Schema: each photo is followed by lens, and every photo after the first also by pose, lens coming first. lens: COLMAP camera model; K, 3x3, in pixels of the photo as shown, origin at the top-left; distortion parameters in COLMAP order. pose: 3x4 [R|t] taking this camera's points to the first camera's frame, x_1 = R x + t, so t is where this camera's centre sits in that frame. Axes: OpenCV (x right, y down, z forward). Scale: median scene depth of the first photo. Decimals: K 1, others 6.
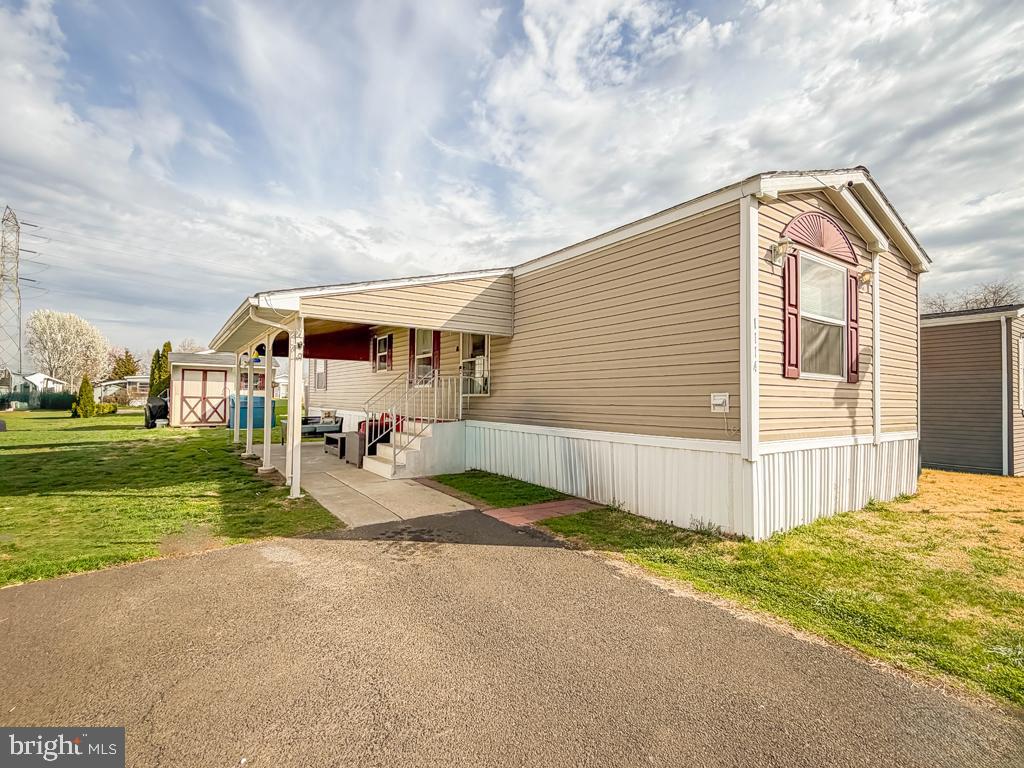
lens RADIAL K [[479.8, 0, 512.0], [0, 479.8, 384.0], [0, 0, 1]] dist [-0.000567, -0.000155]
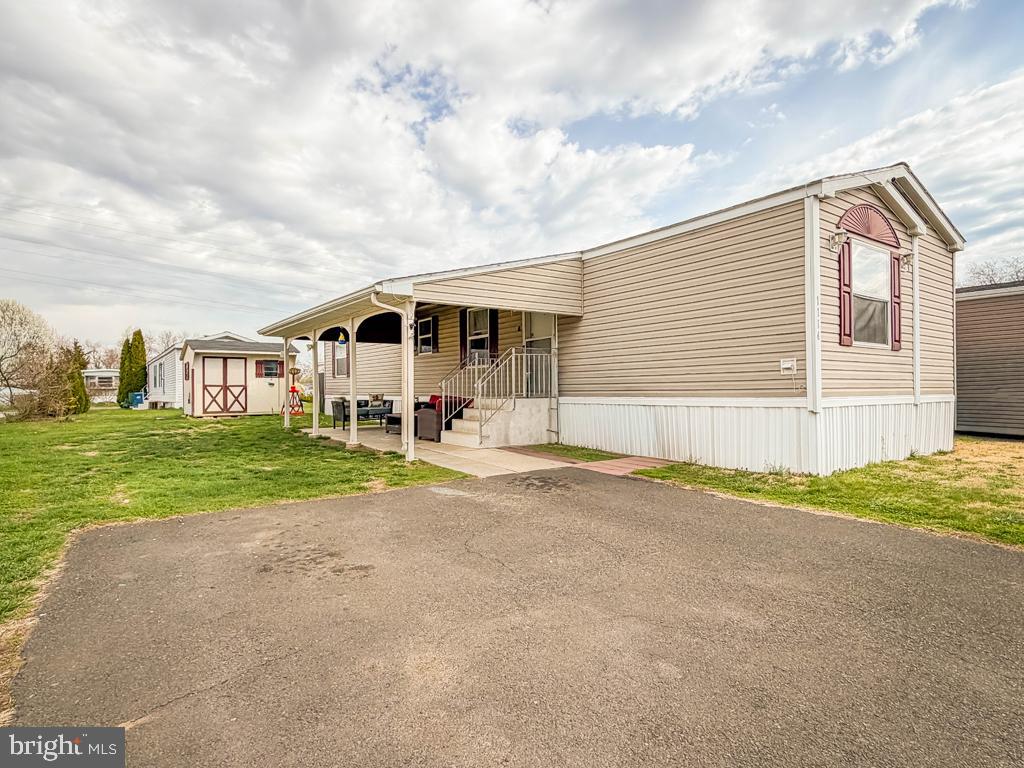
lens RADIAL K [[555.2, 0, 512.0], [0, 555.2, 384.0], [0, 0, 1]] dist [-0.000478, -0.000278]
pose [[0.999694, -0.018720, 0.016140, -0.234185], [0.018397, 0.999632, 0.019926, 0.034102], [-0.016507, -0.019623, 0.999671, -0.318057]]
